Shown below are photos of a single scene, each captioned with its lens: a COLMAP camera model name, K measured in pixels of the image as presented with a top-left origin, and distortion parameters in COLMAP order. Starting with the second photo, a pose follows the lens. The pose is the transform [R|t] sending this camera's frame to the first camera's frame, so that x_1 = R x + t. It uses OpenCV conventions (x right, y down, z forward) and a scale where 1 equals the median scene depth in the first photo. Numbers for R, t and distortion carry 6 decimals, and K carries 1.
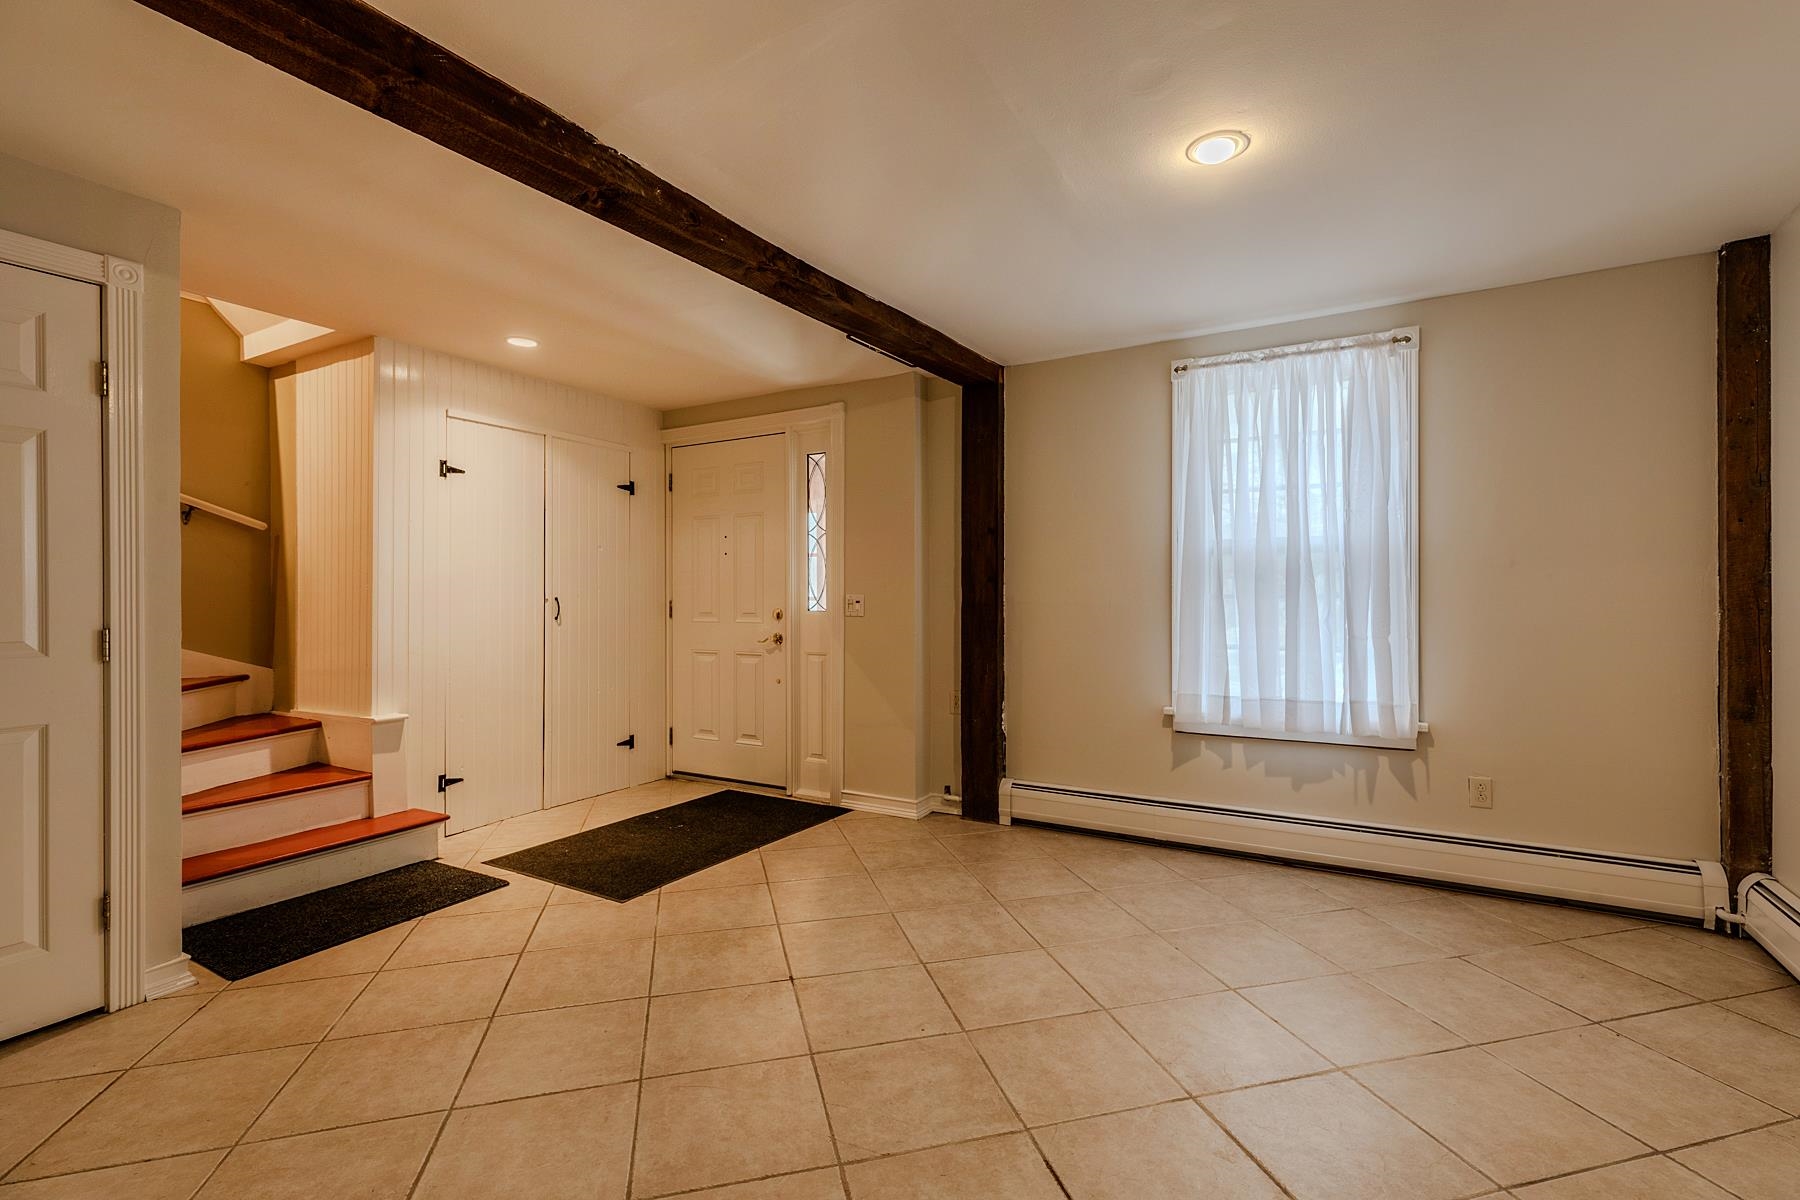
lens RADIAL K [[808.2, 0, 916.3], [0, 808.2, 593.5], [0, 0, 1]] dist [0.006043, 0.000182]
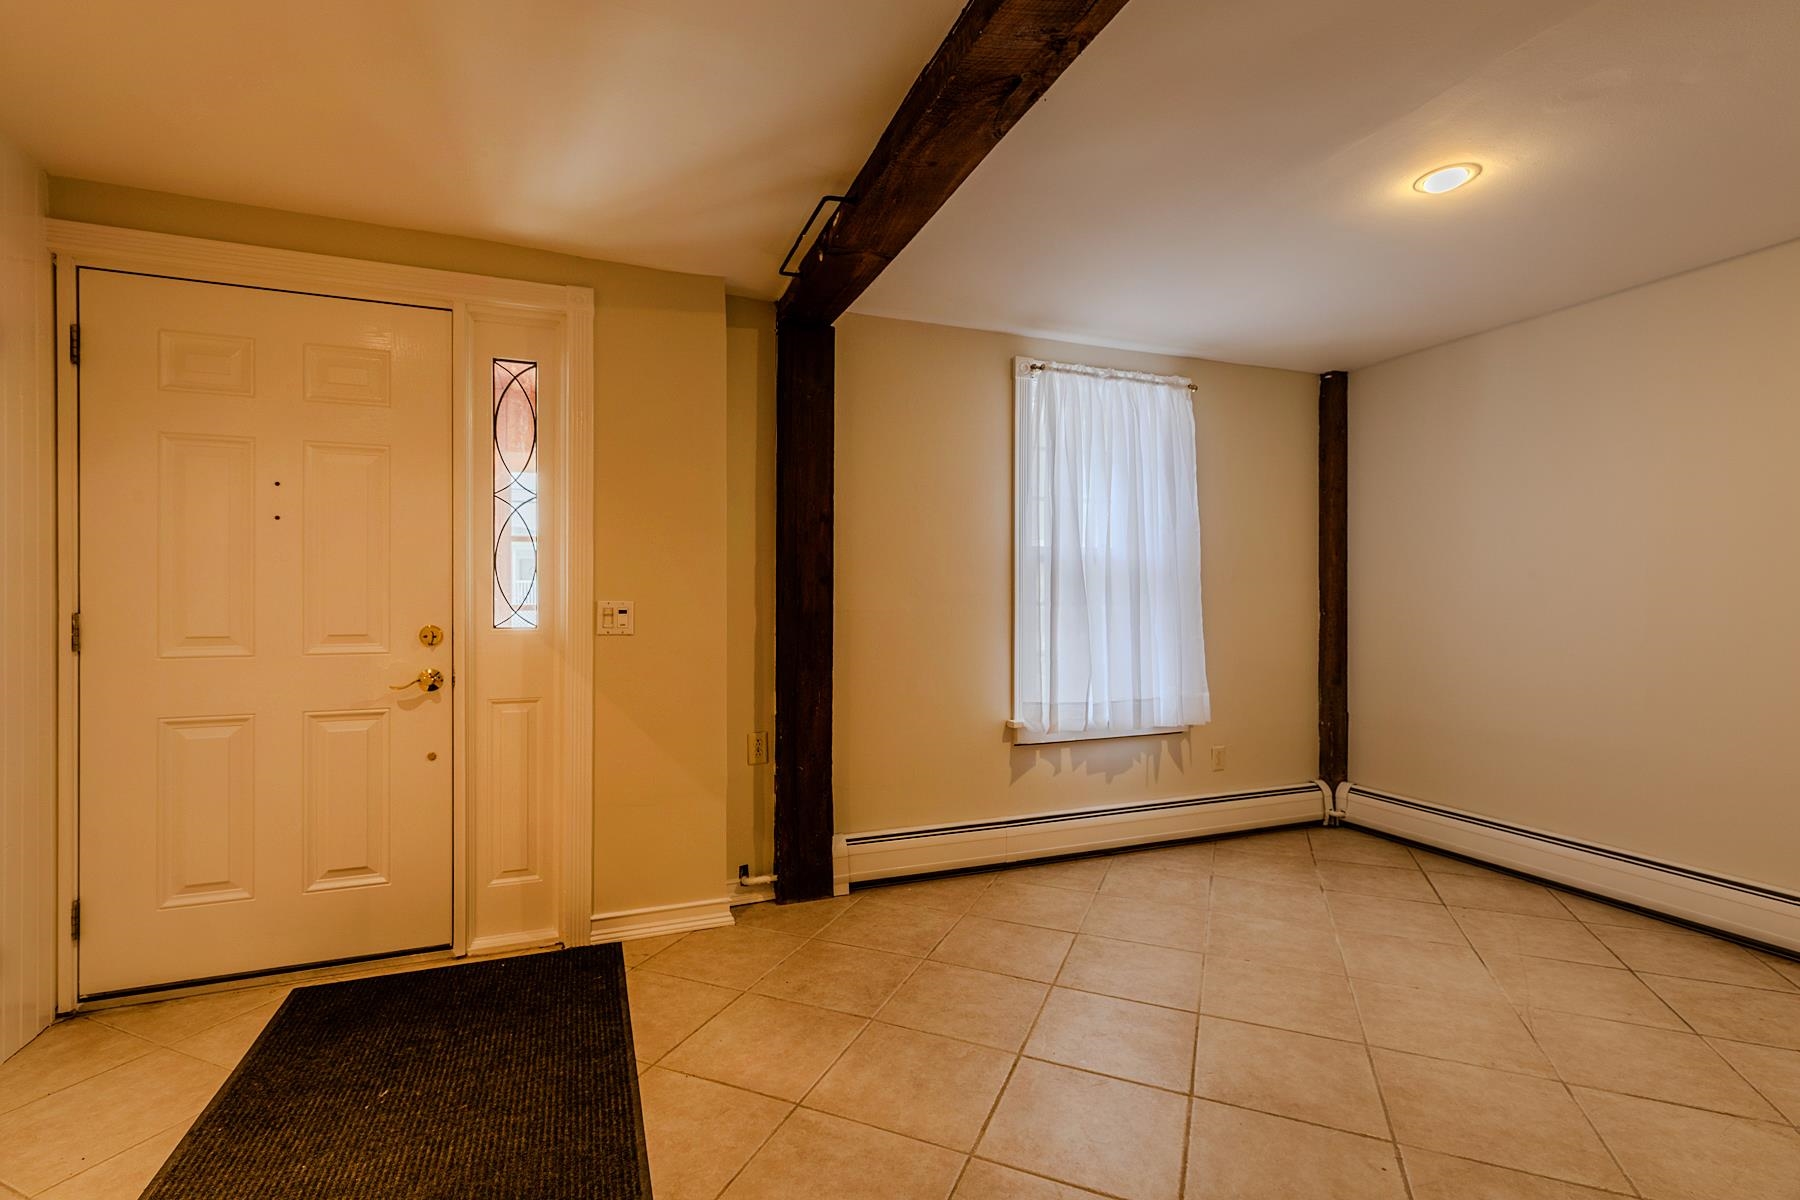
lens RADIAL K [[808.2, 0, 899.3], [0, 808.2, 602.9], [0, 0, 1]] dist [0.006043, 0.000182]
pose [[0.622692, 0.000289, 0.782467, -0.518917], [-0.003653, 0.999990, 0.002537, 0.001020], [-0.782458, -0.004438, 0.622687, 0.519549]]
